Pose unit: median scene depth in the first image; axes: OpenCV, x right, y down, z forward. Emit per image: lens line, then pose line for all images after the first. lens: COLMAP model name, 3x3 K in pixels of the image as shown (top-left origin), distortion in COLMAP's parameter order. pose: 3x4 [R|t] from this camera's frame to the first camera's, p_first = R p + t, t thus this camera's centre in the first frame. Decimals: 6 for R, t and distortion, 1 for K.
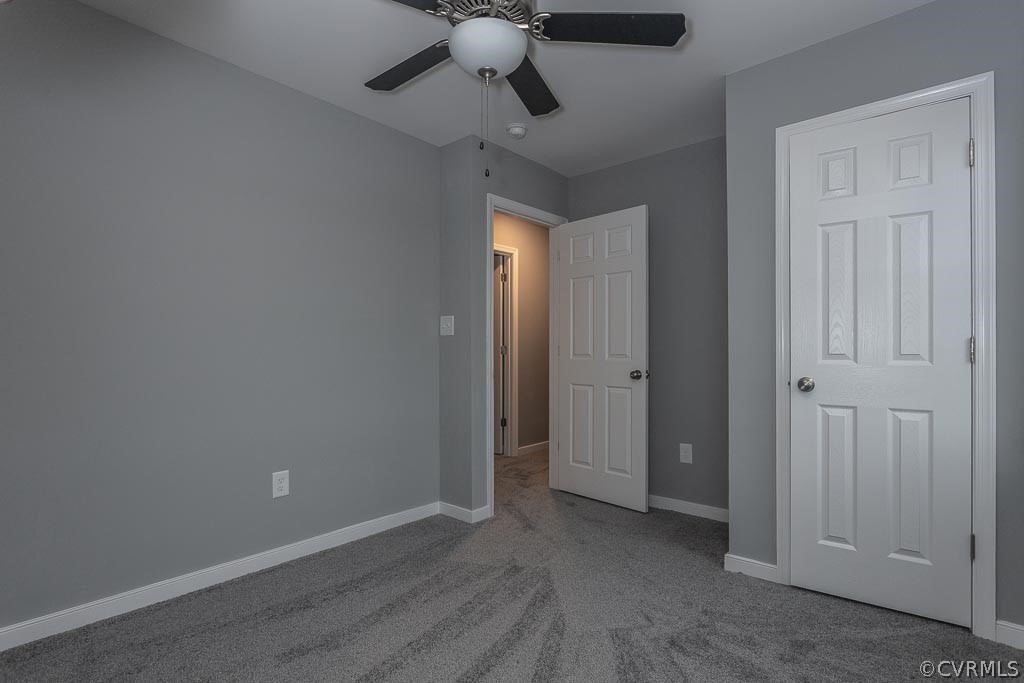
lens RADIAL K [[496.1, 0, 507.8], [0, 496.1, 349.4], [0, 0, 1]] dist [0.012092, 0.000792]
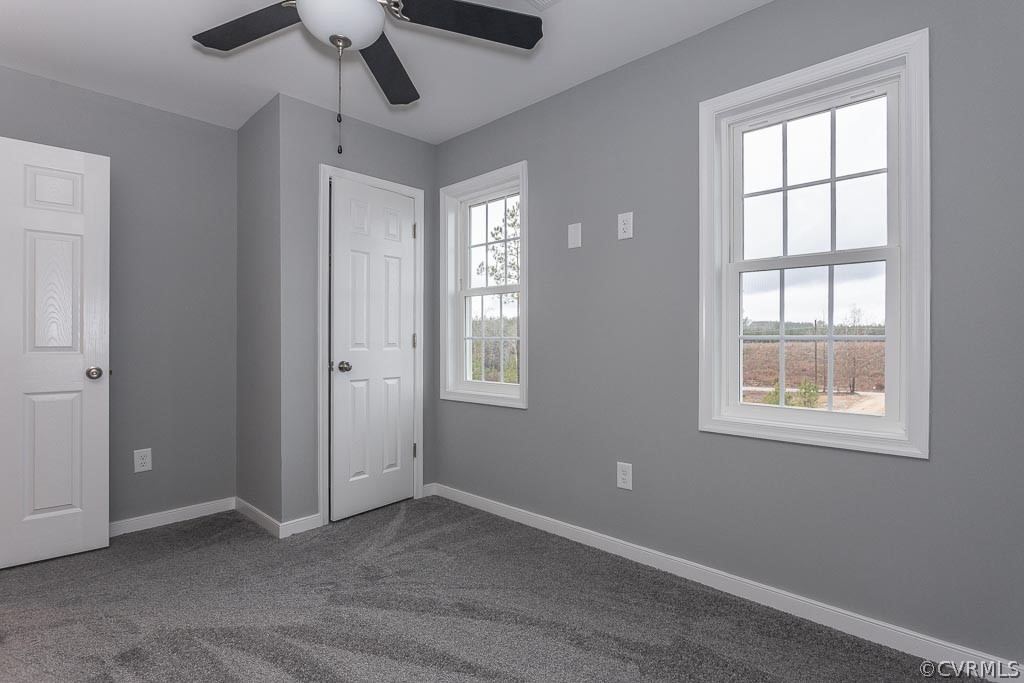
lens RADIAL K [[496.1, 0, 513.3], [0, 496.1, 337.7], [0, 0, 1]] dist [0.012092, 0.000792]
pose [[0.064942, 0.010366, 0.997835, -0.690292], [-0.000902, 0.999946, -0.010329, 0.006646], [-0.997889, -0.000229, 0.064948, 0.444433]]
